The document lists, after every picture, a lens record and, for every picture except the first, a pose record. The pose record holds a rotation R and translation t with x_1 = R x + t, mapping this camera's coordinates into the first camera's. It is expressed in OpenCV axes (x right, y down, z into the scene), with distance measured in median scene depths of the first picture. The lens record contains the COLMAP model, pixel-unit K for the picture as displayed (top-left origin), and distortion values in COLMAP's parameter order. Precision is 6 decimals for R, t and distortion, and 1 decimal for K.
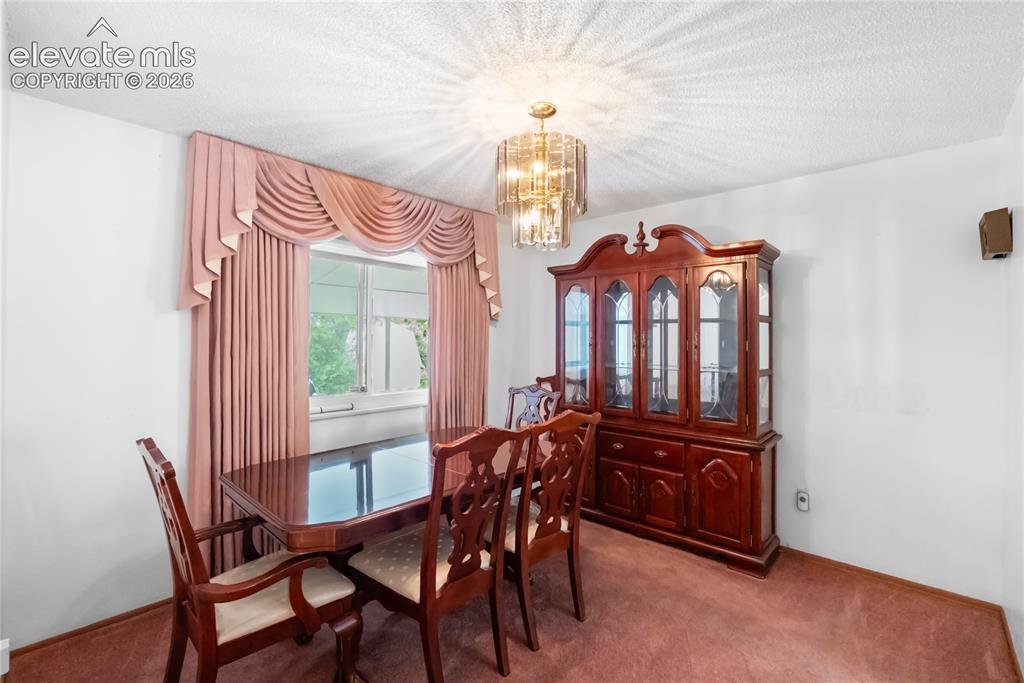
lens RADIAL K [[452.4, 0, 516.9], [0, 452.4, 335.1], [0, 0, 1]] dist [-0.006643, 0.000222]
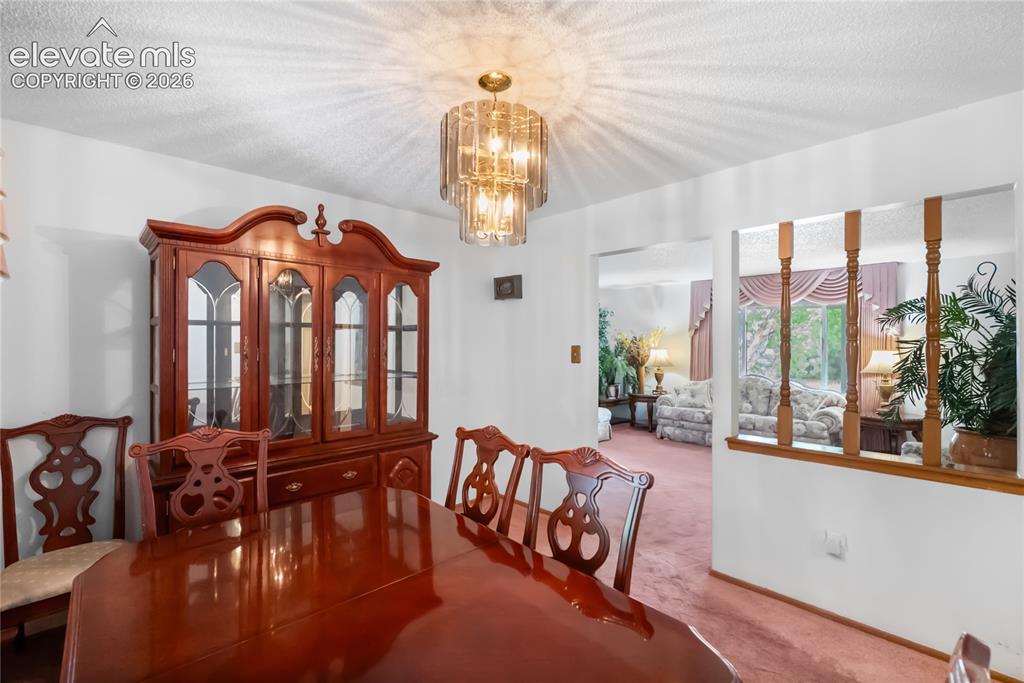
lens RADIAL K [[452.4, 0, 514.0], [0, 452.4, 349.4], [0, 0, 1]] dist [-0.006643, 0.000222]
pose [[0.063938, -0.007744, 0.997924, -0.548260], [-0.011743, 0.999895, 0.008512, 0.002104], [-0.997885, -0.012263, 0.063840, 0.619582]]
